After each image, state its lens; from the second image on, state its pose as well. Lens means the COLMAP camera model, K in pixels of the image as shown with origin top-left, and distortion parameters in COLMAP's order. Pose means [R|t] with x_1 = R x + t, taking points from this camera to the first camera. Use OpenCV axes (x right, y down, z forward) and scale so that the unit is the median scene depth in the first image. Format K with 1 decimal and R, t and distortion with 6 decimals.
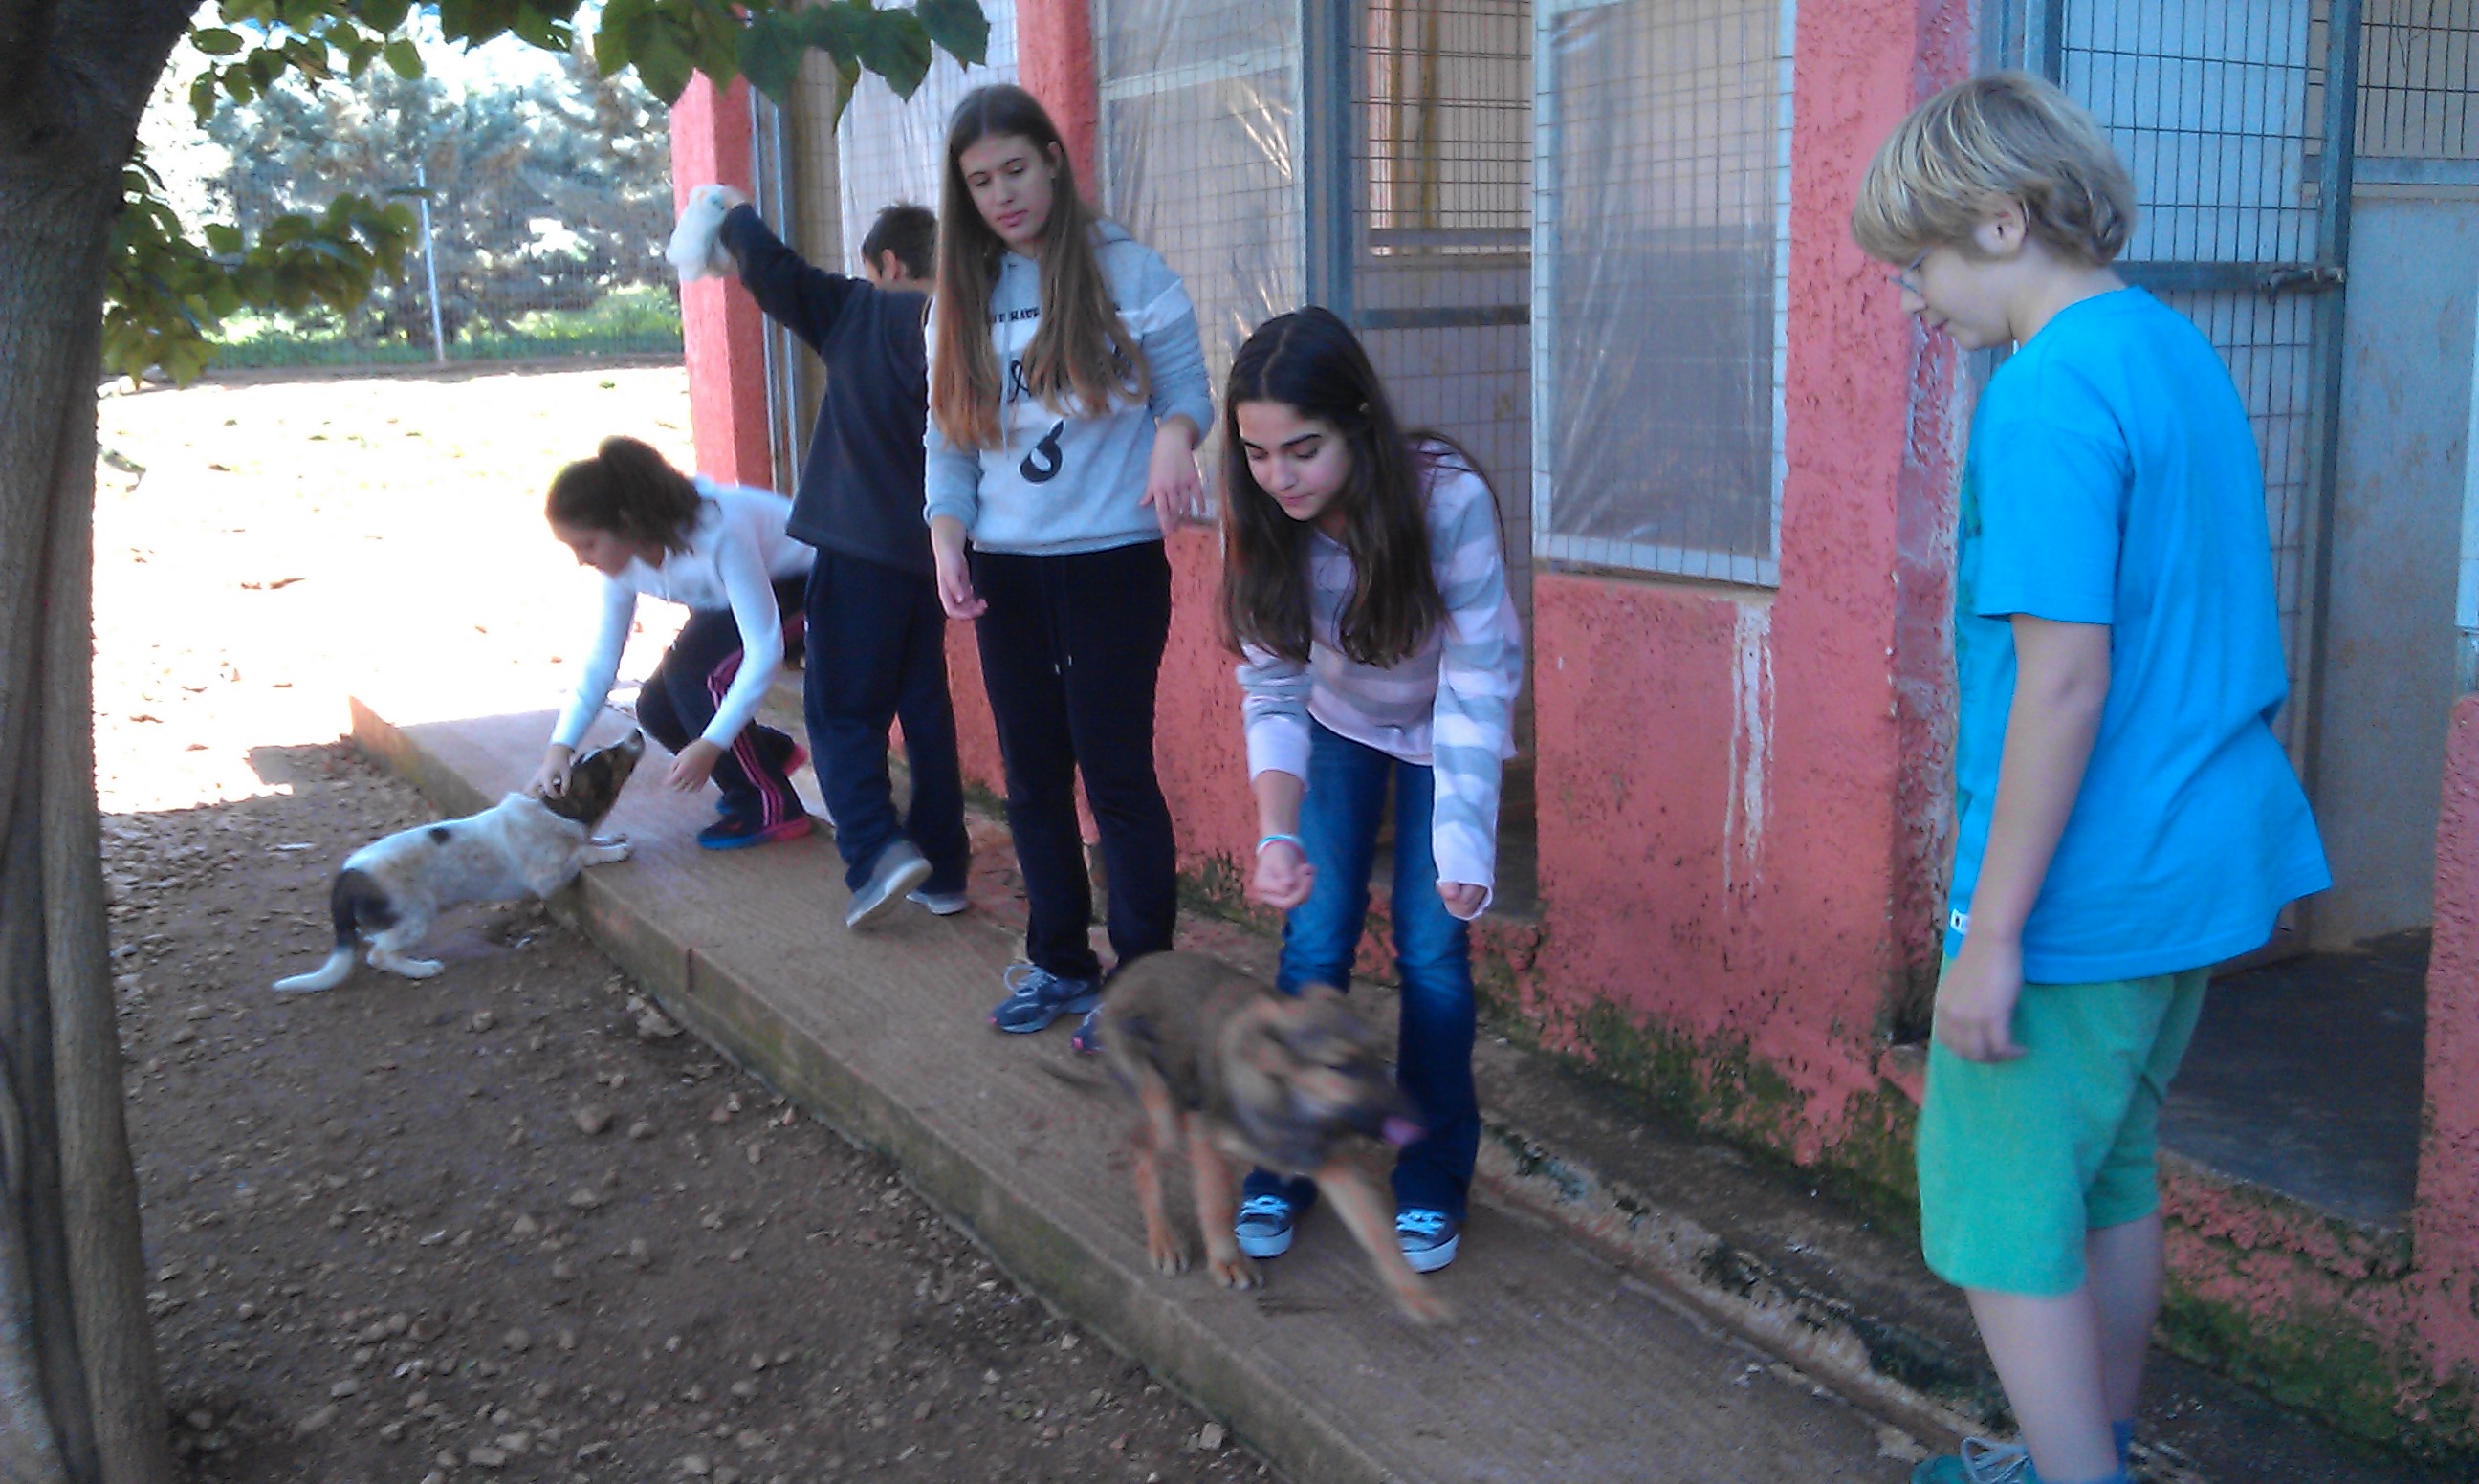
lens RADIAL K [[2345.0, 0, 1239.5], [0, 2345.0, 742.0], [0, 0, 1]] dist [-0.009249, -0.009825]
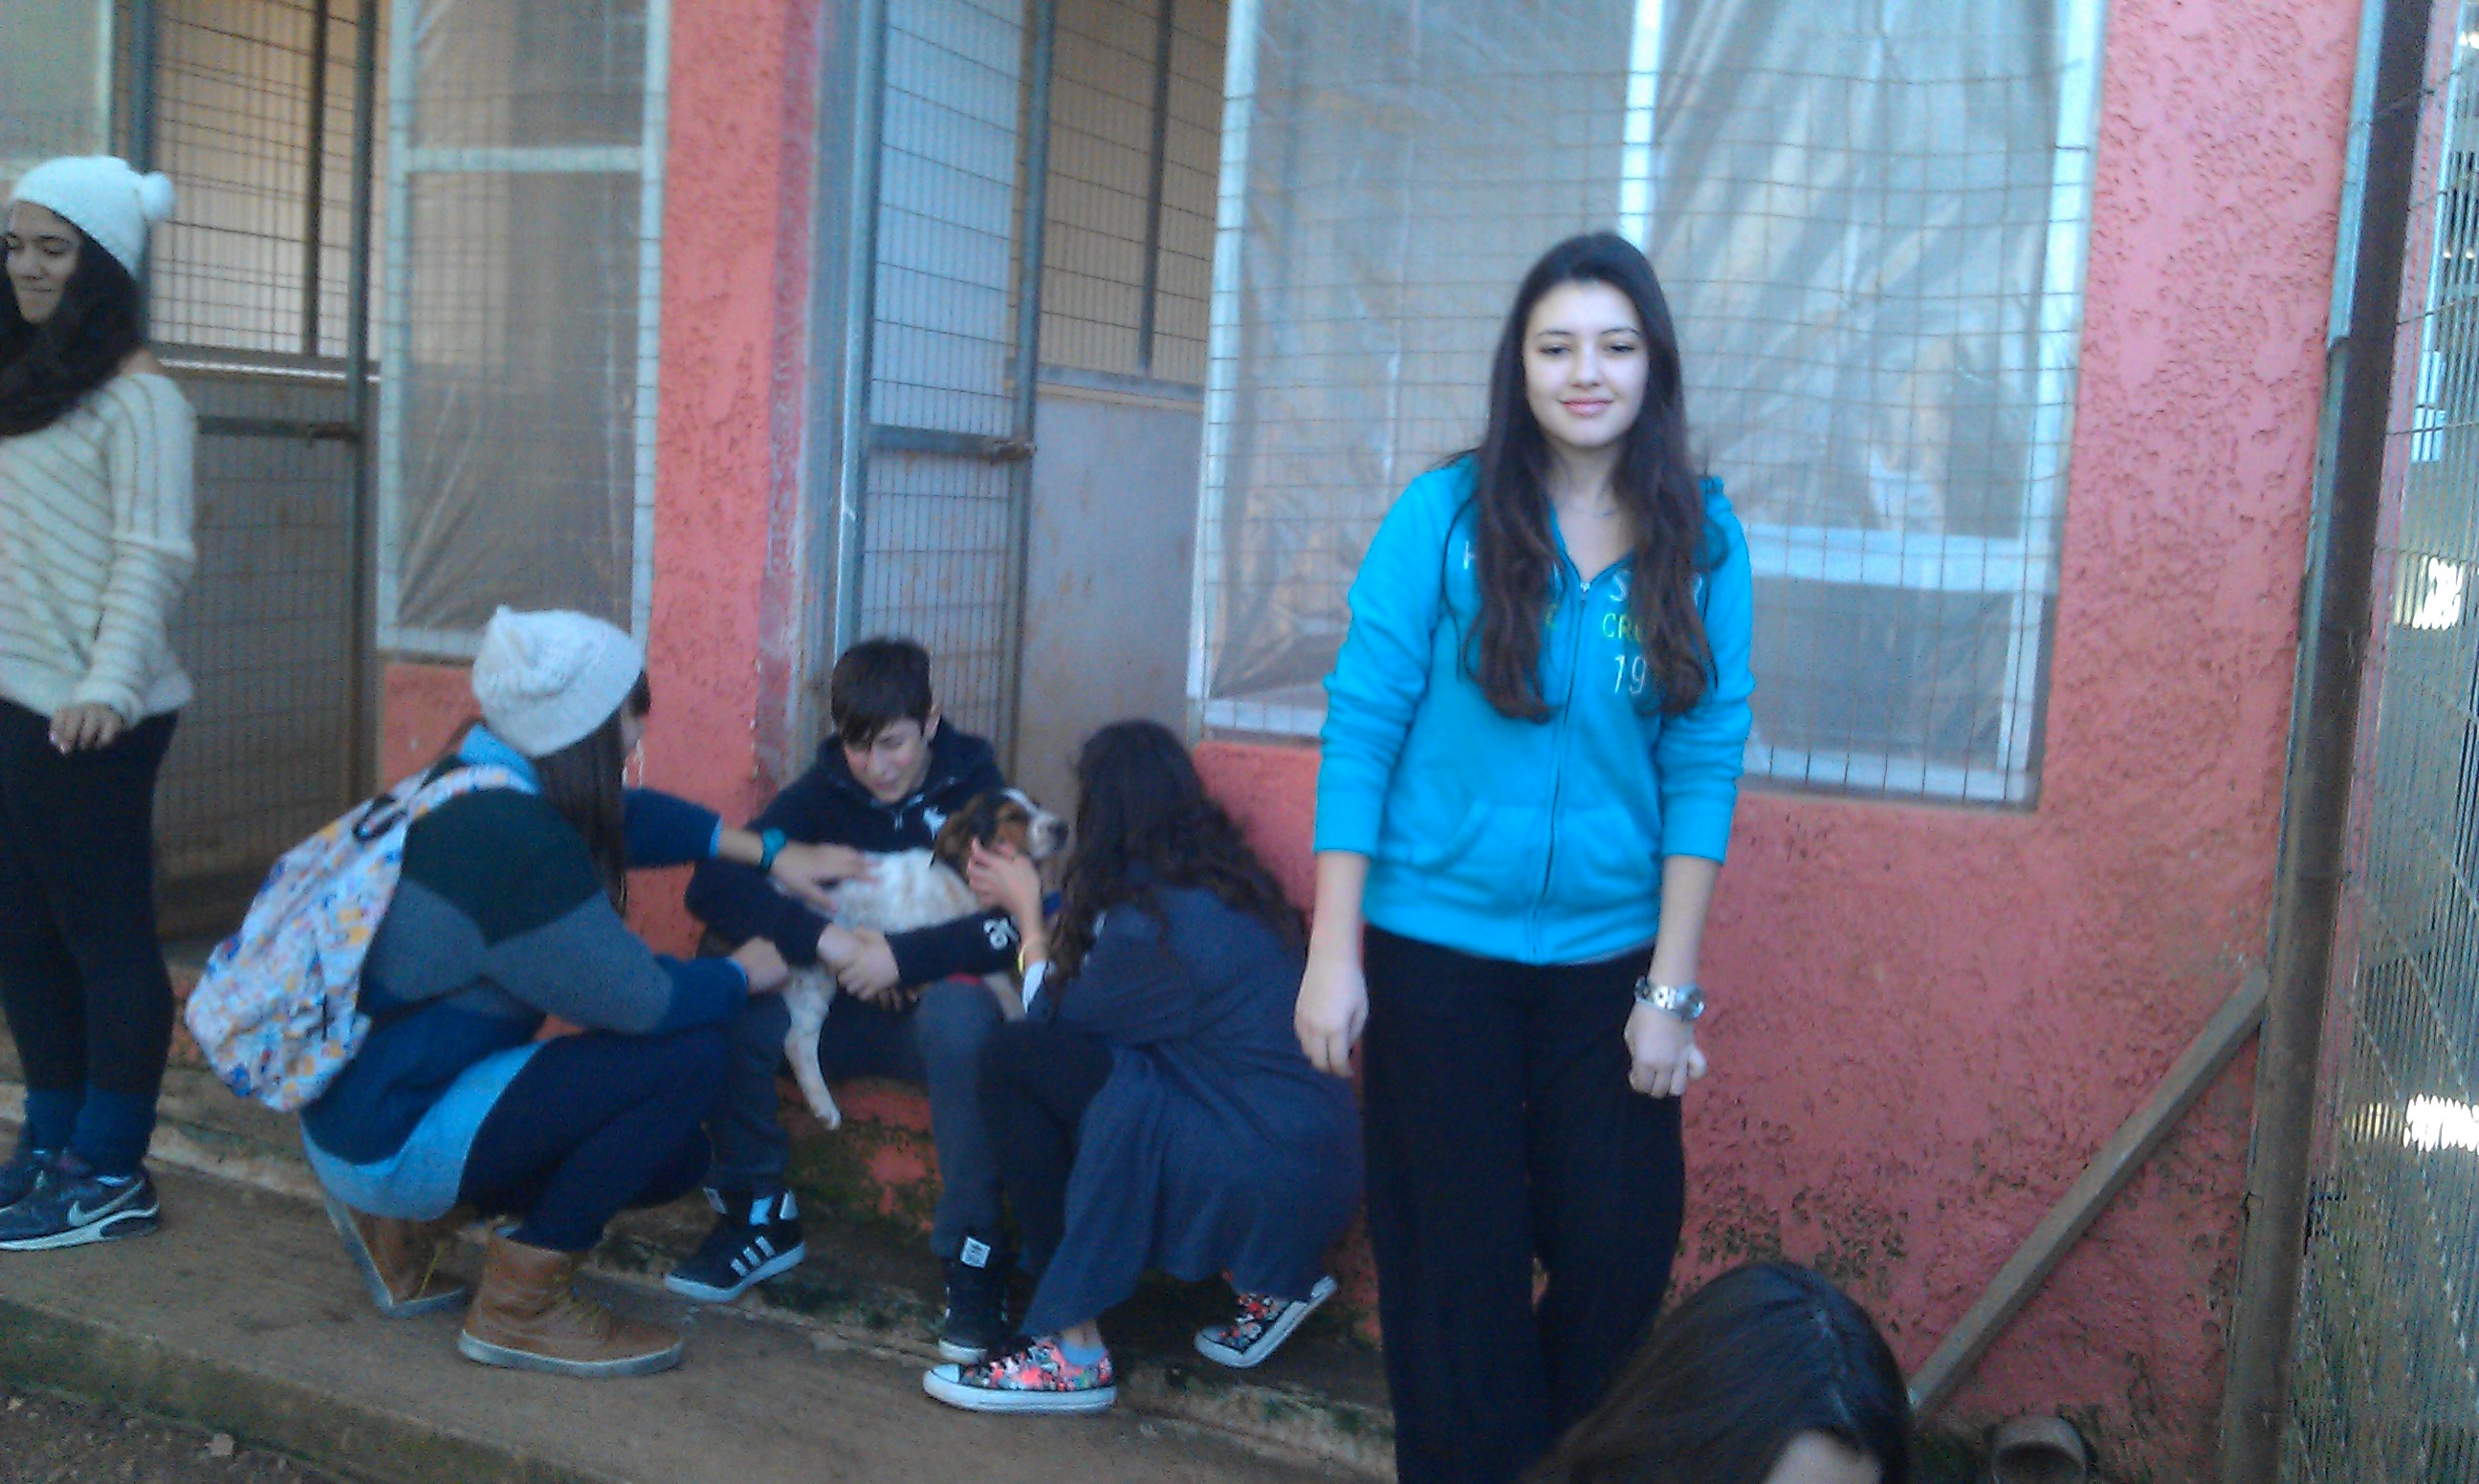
lens RADIAL K [[2370.7, 0, 1248.7], [0, 2370.7, 721.1], [0, 0, 1]] dist [-0.008375, -0.154598]
pose [[0.791932, 0.003754, 0.610598, -0.273842], [0.039295, 0.997595, -0.057097, 0.040872], [-0.609344, 0.069211, 0.789880, -0.146728]]
